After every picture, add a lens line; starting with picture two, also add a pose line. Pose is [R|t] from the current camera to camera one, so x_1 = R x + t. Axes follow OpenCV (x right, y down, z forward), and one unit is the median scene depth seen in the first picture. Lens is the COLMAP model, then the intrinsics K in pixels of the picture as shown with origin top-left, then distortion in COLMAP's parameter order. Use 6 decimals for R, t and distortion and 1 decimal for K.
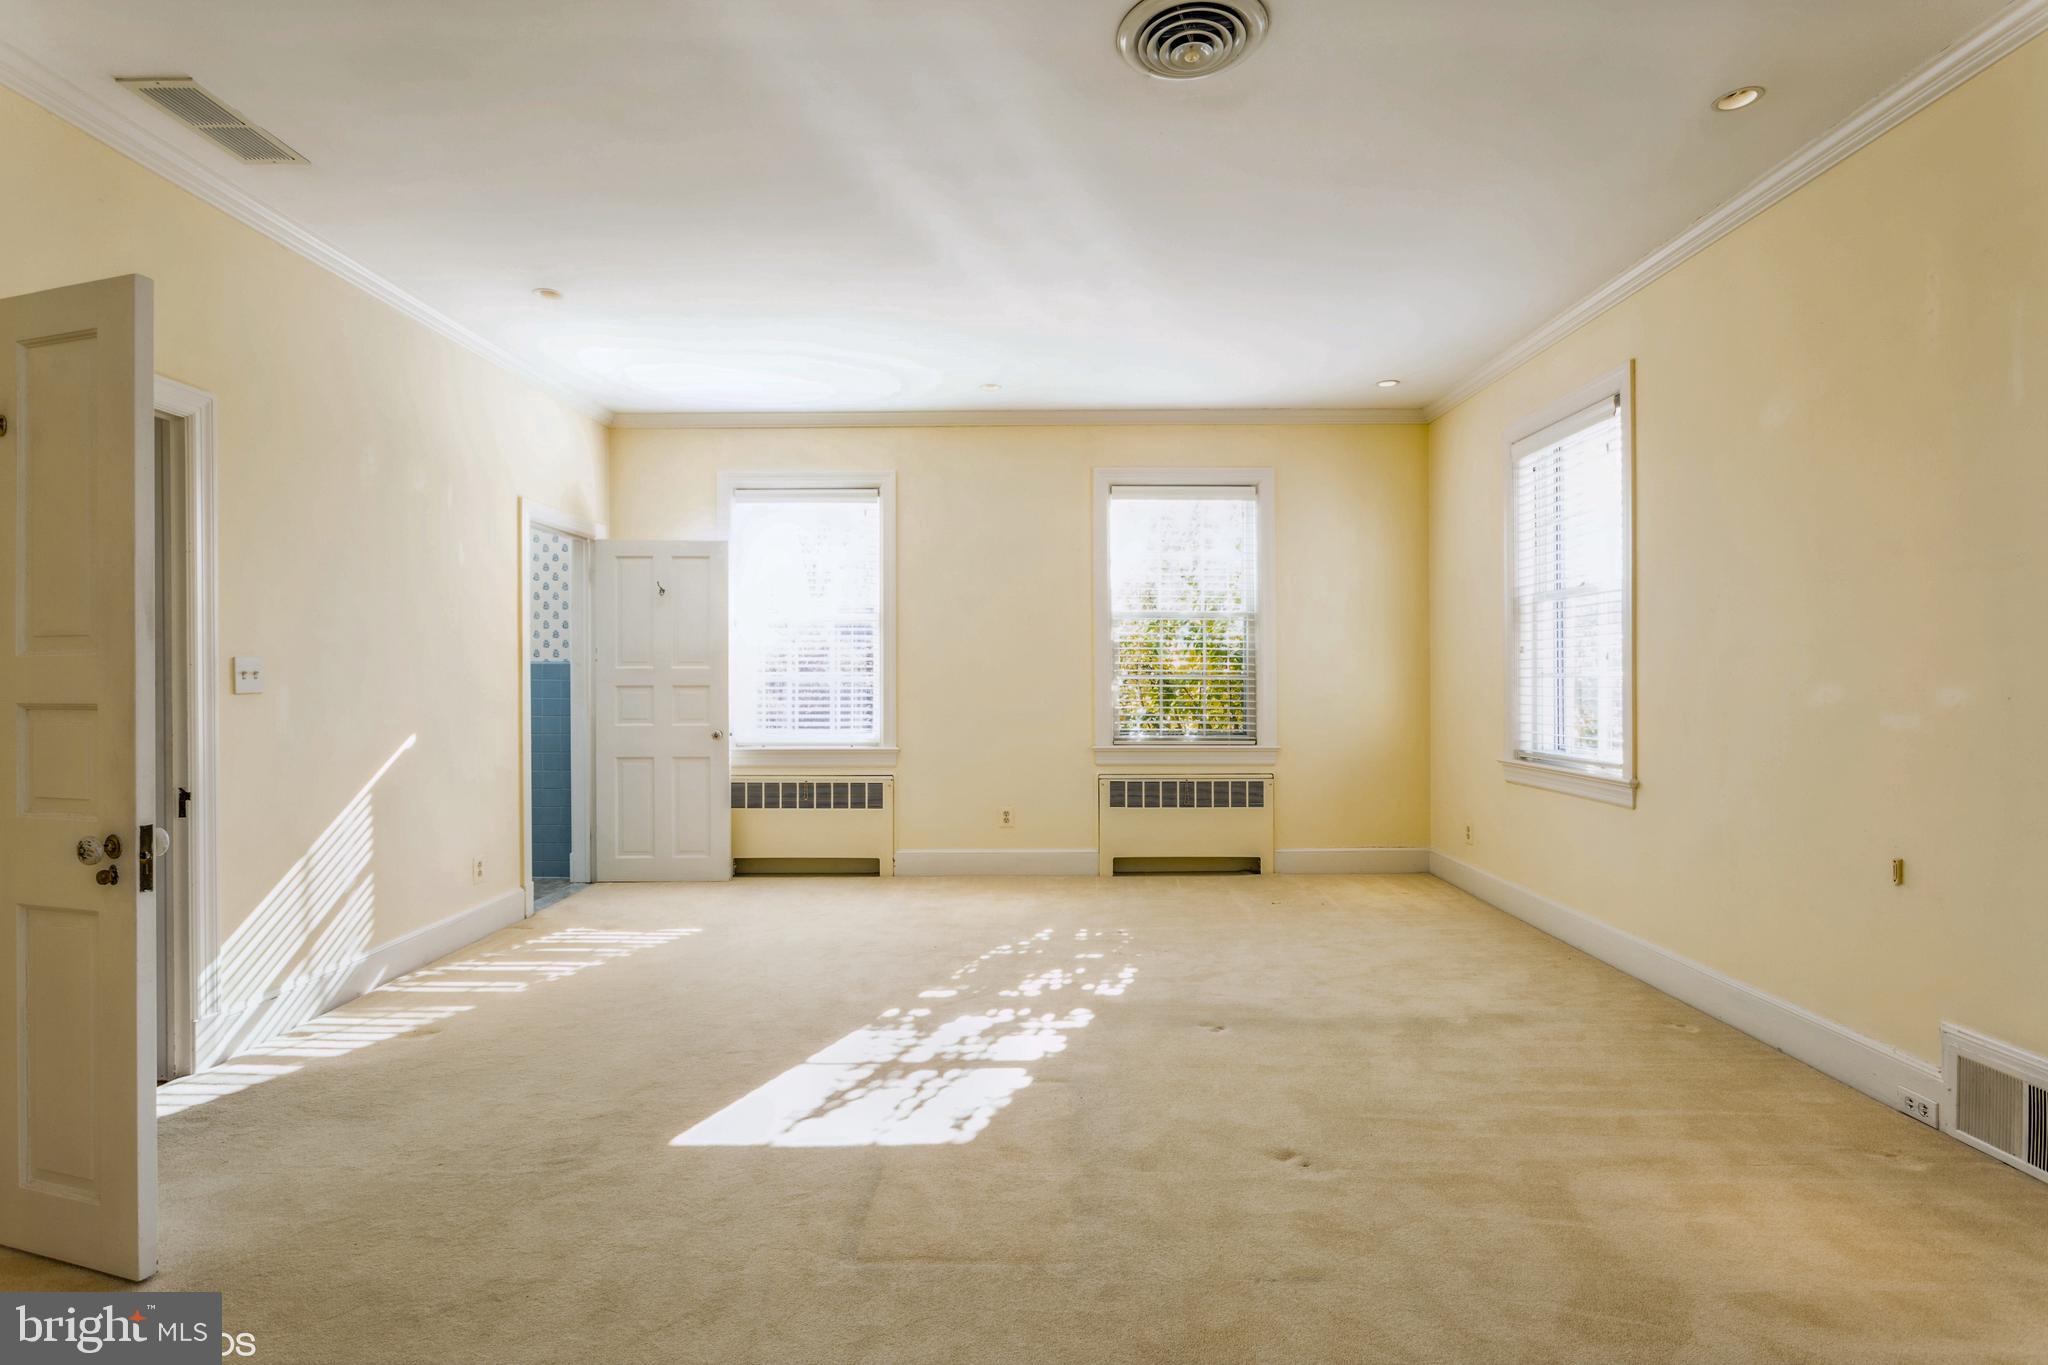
lens RADIAL K [[983.1, 0, 1040.1], [0, 983.1, 680.3], [0, 0, 1]] dist [-0.003450, 0.001746]
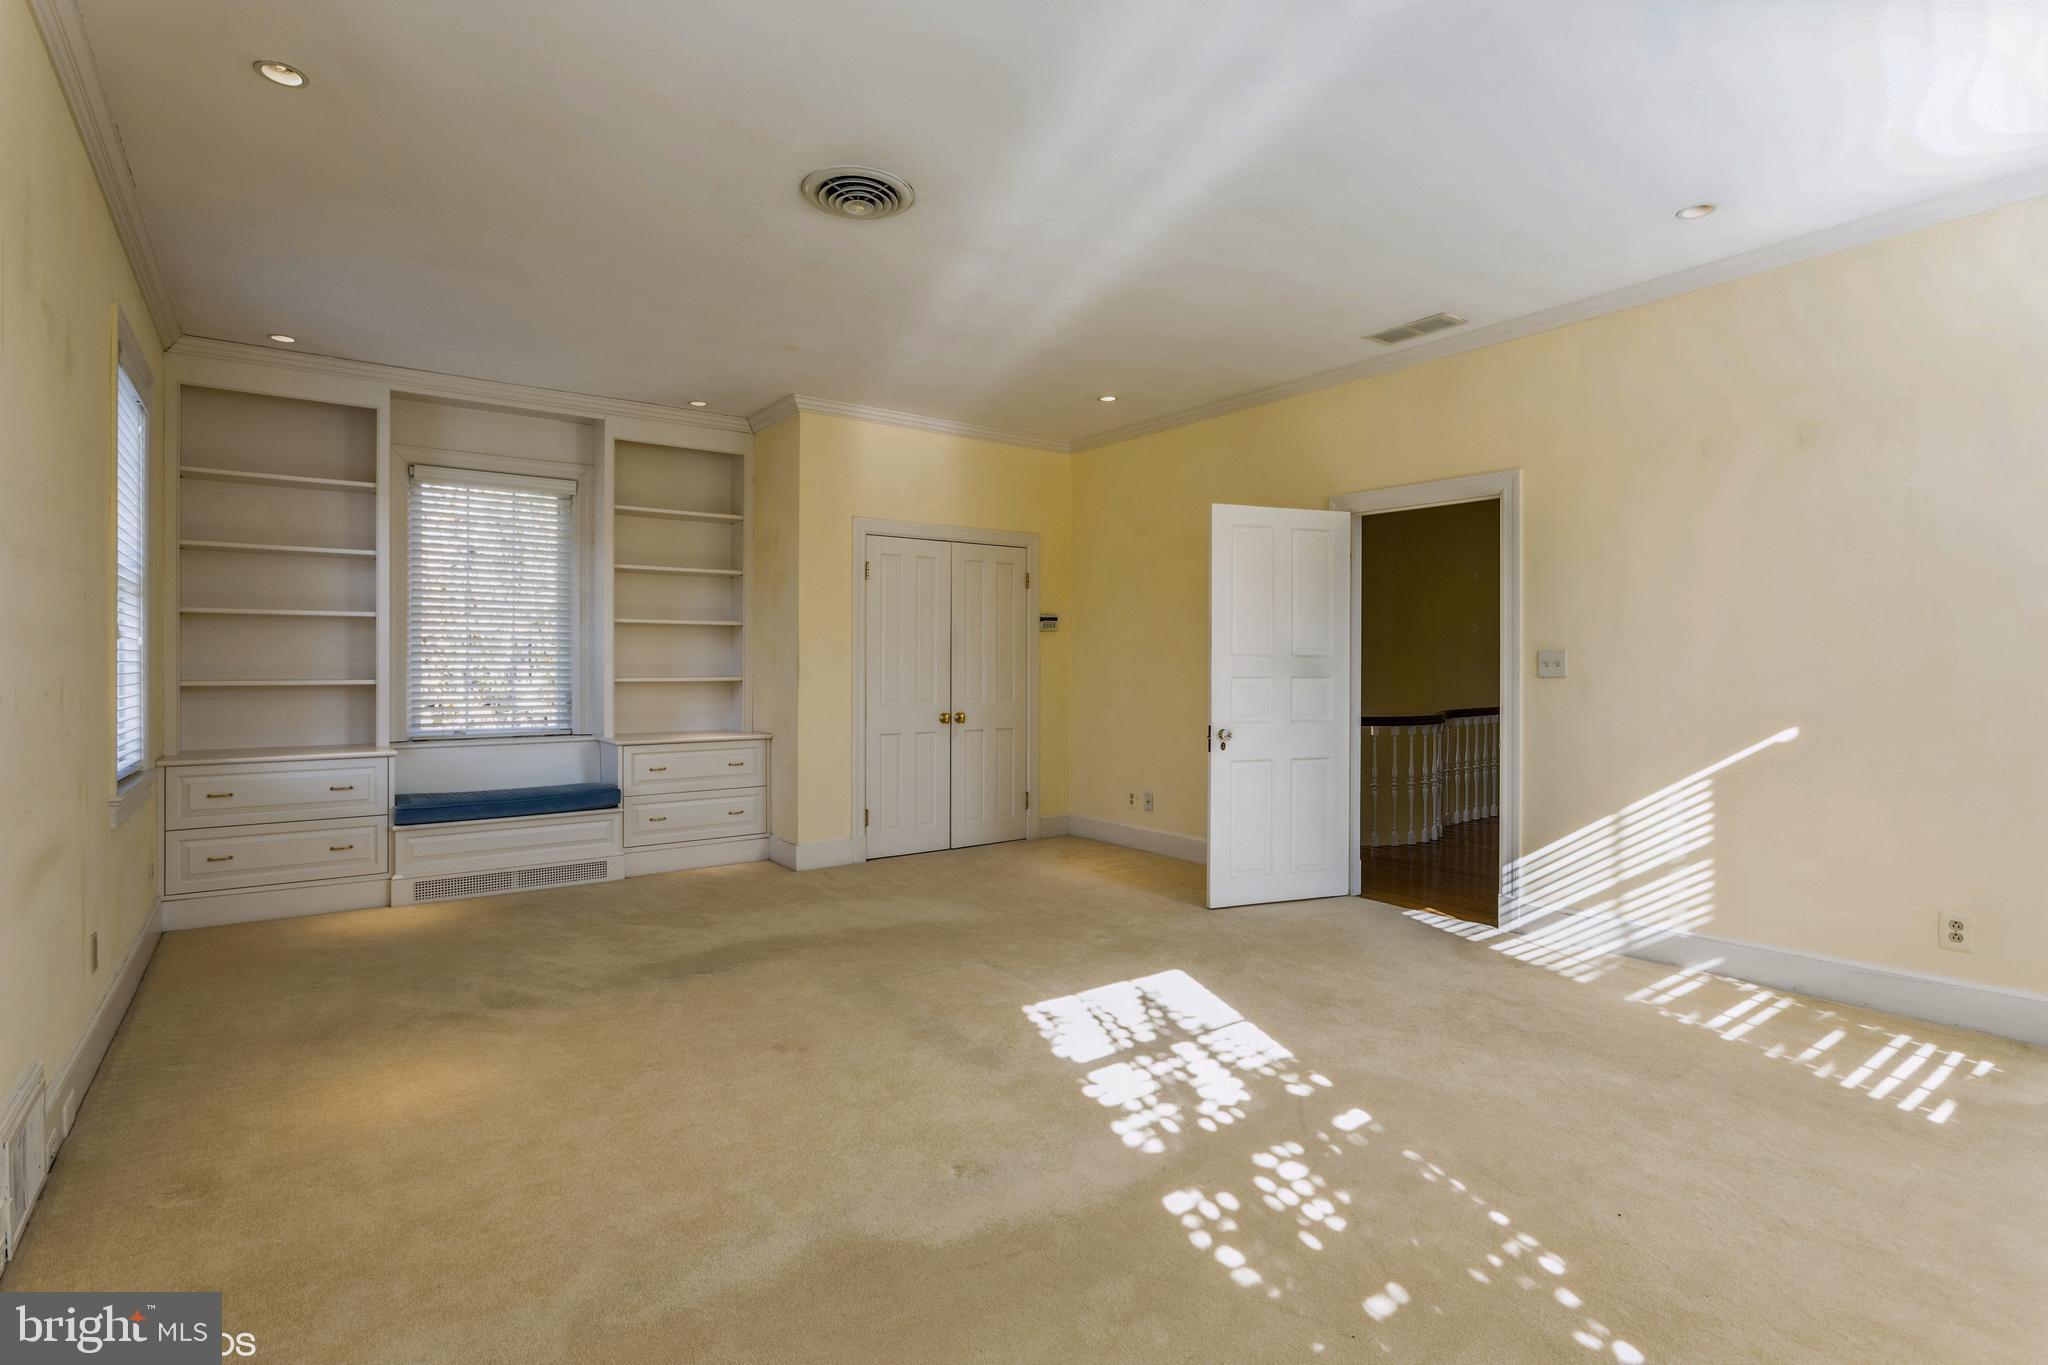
lens RADIAL K [[994.0, 0, 1025.4], [0, 994.0, 666.9], [0, 0, 1]] dist [-0.005366, 0.002504]
pose [[-0.802786, 0.007503, -0.596219, 0.532448], [0.005338, 0.999971, 0.005396, -0.010334], [0.596243, 0.001150, -0.802803, 1.506803]]
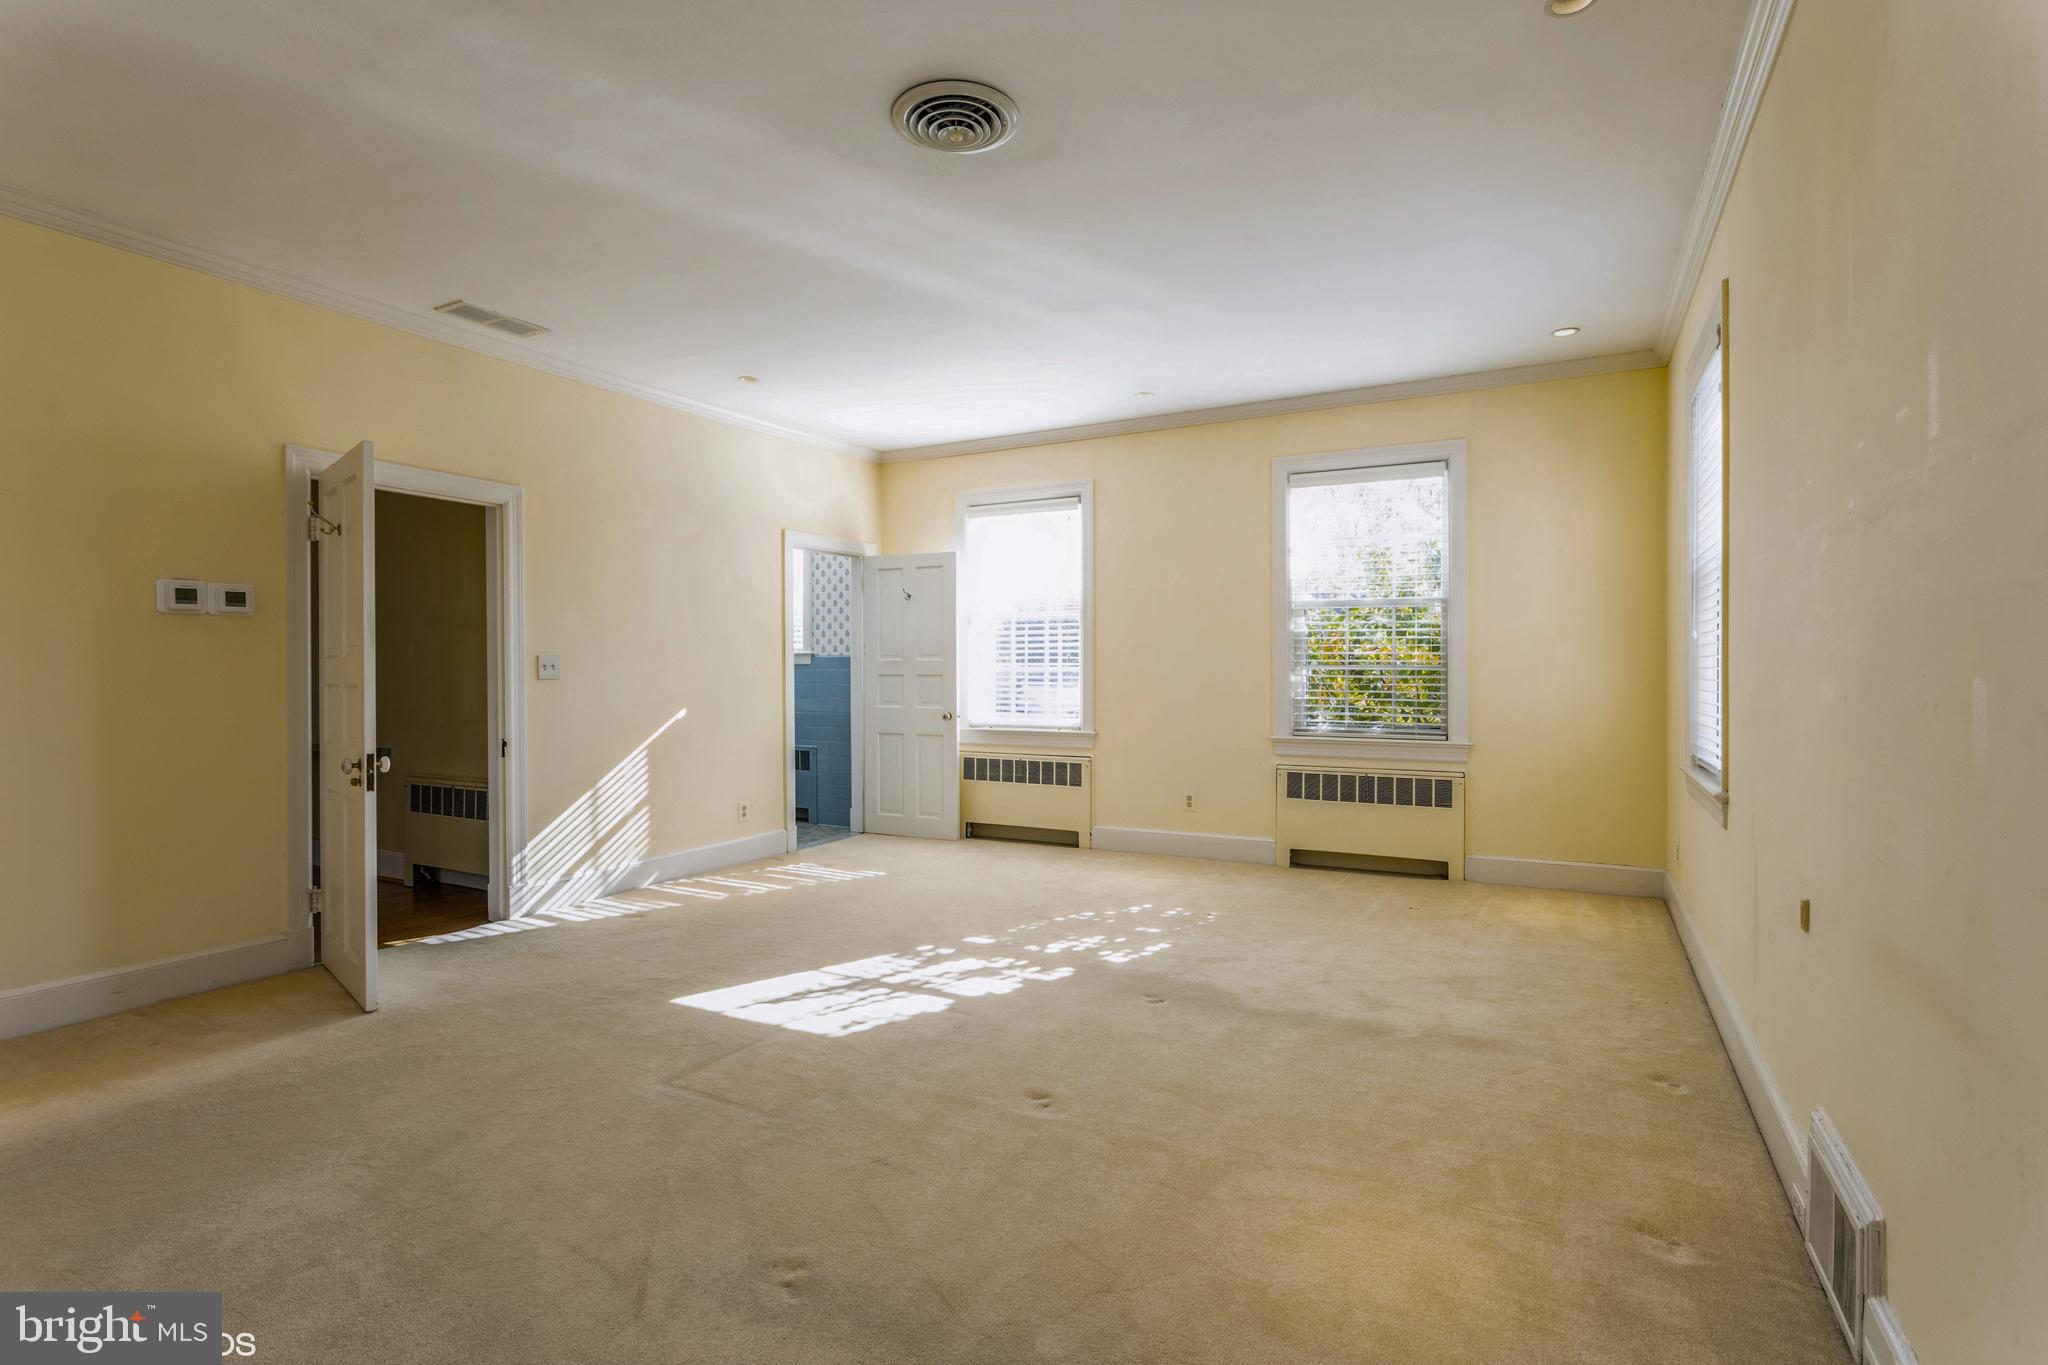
lens RADIAL K [[983.1, 0, 1040.1], [0, 983.1, 680.3], [0, 0, 1]] dist [-0.003450, 0.001746]
pose [[0.882296, 0.006077, -0.470655, 0.533763], [-0.000709, 0.999933, 0.011582, -0.002730], [0.470694, -0.009886, 0.882241, 0.009210]]
